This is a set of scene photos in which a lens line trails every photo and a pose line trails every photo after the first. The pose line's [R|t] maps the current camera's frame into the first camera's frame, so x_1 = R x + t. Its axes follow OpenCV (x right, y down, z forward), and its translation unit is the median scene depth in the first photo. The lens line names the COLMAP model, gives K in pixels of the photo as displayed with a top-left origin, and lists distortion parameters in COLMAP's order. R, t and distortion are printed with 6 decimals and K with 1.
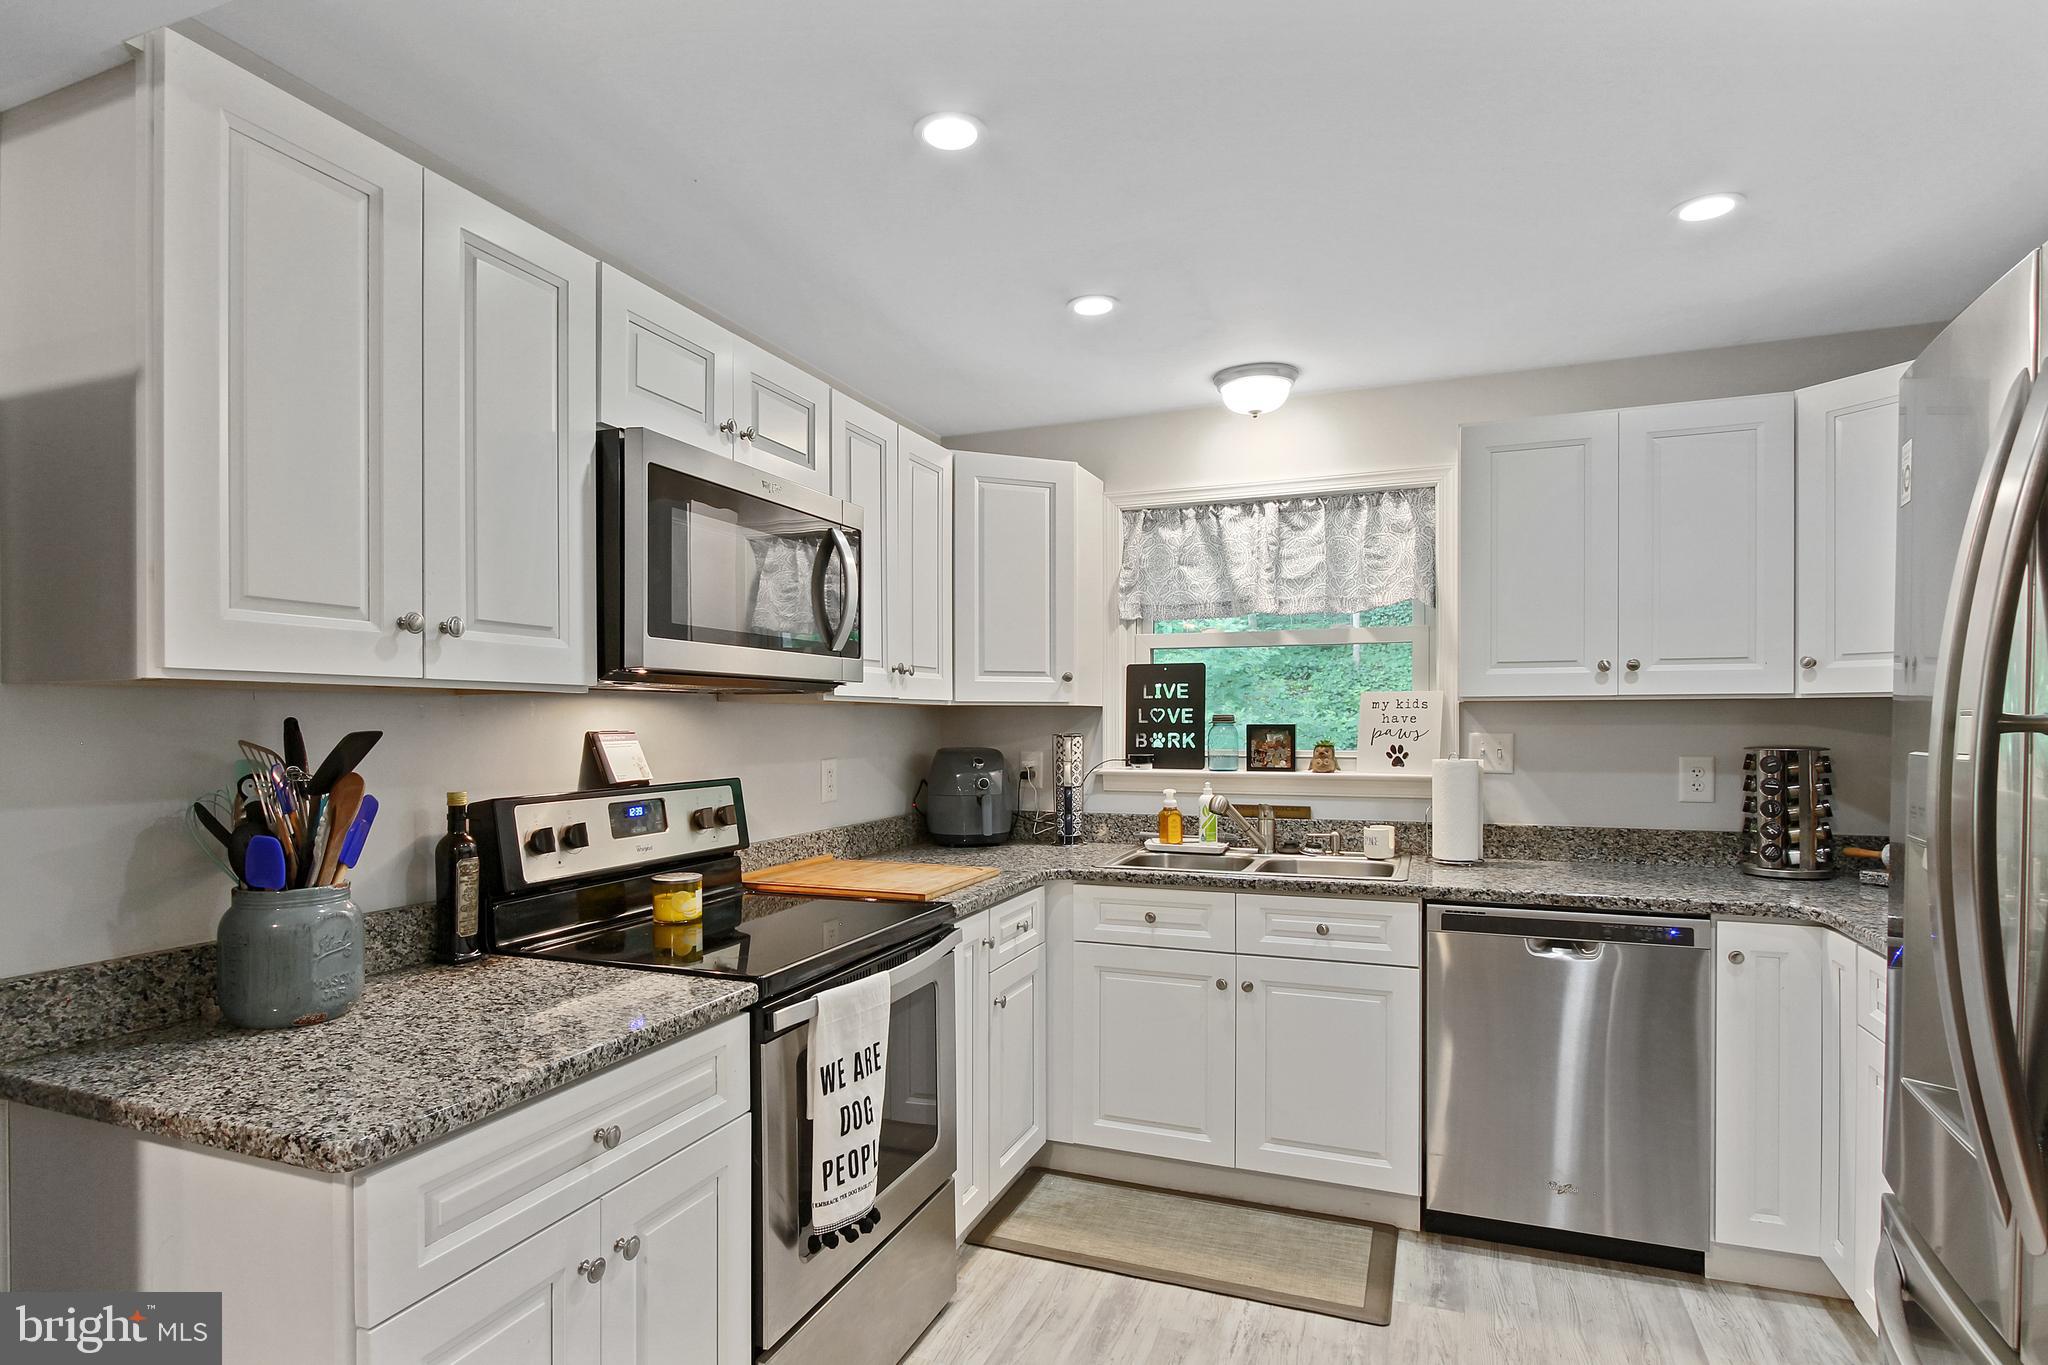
lens RADIAL K [[1072.3, 0, 961.8], [0, 1072.3, 726.5], [0, 0, 1]] dist [-0.010030, 0.004763]
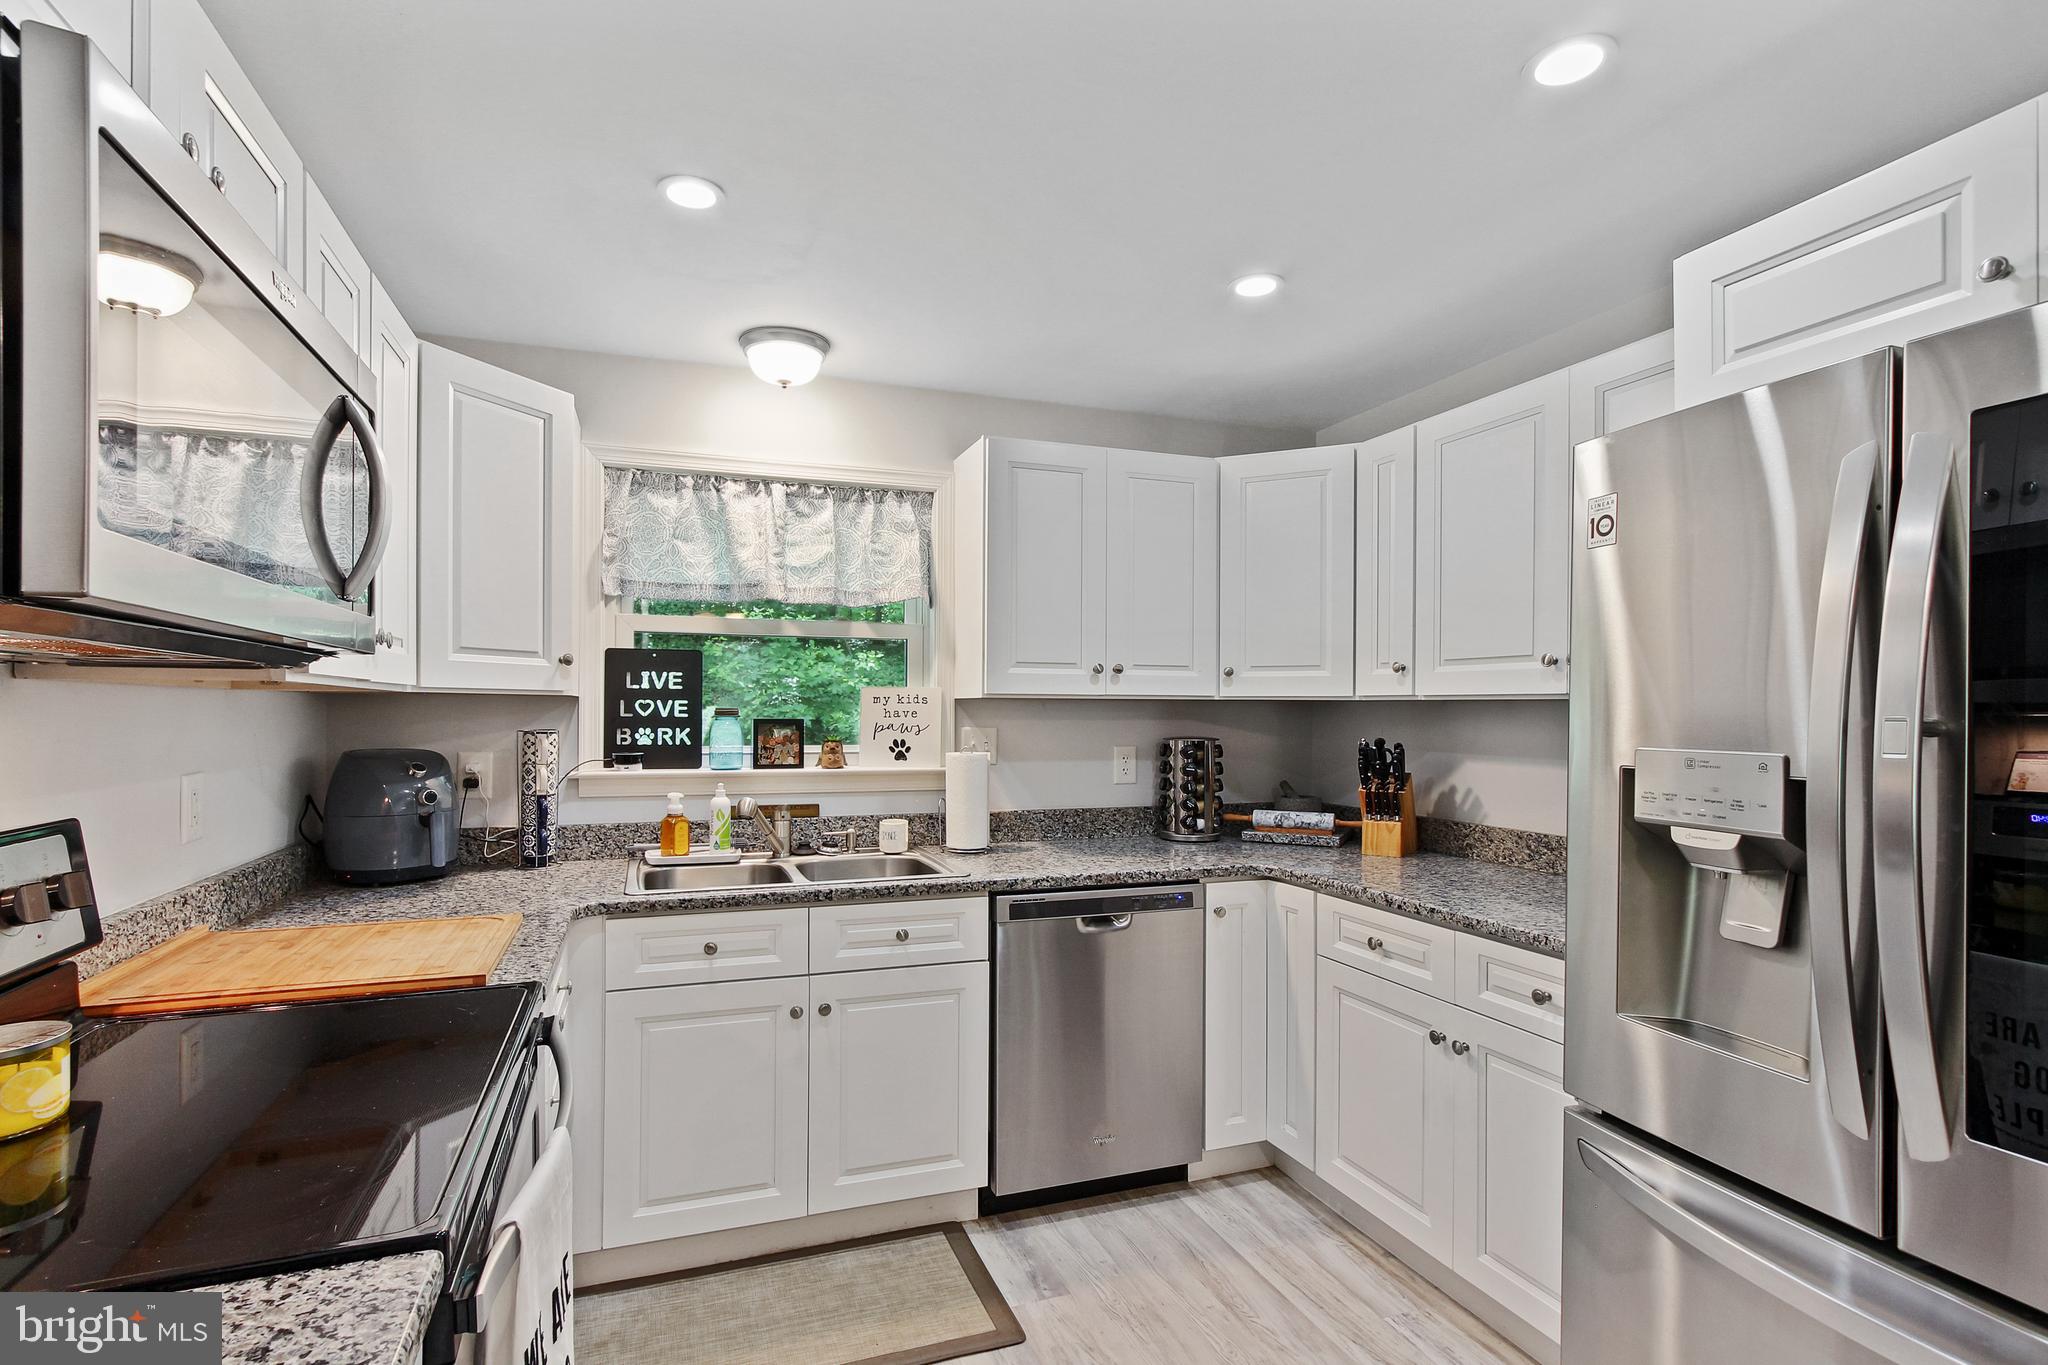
lens RADIAL K [[966.2, 0, 967.6], [0, 966.2, 710.9], [0, 0, 1]] dist [0.003607, -0.000005]
pose [[0.741821, 0.006151, 0.670570, -0.169125], [-0.002974, 0.999978, -0.005882, -0.004501], [-0.670592, 0.002369, 0.741823, 0.274774]]
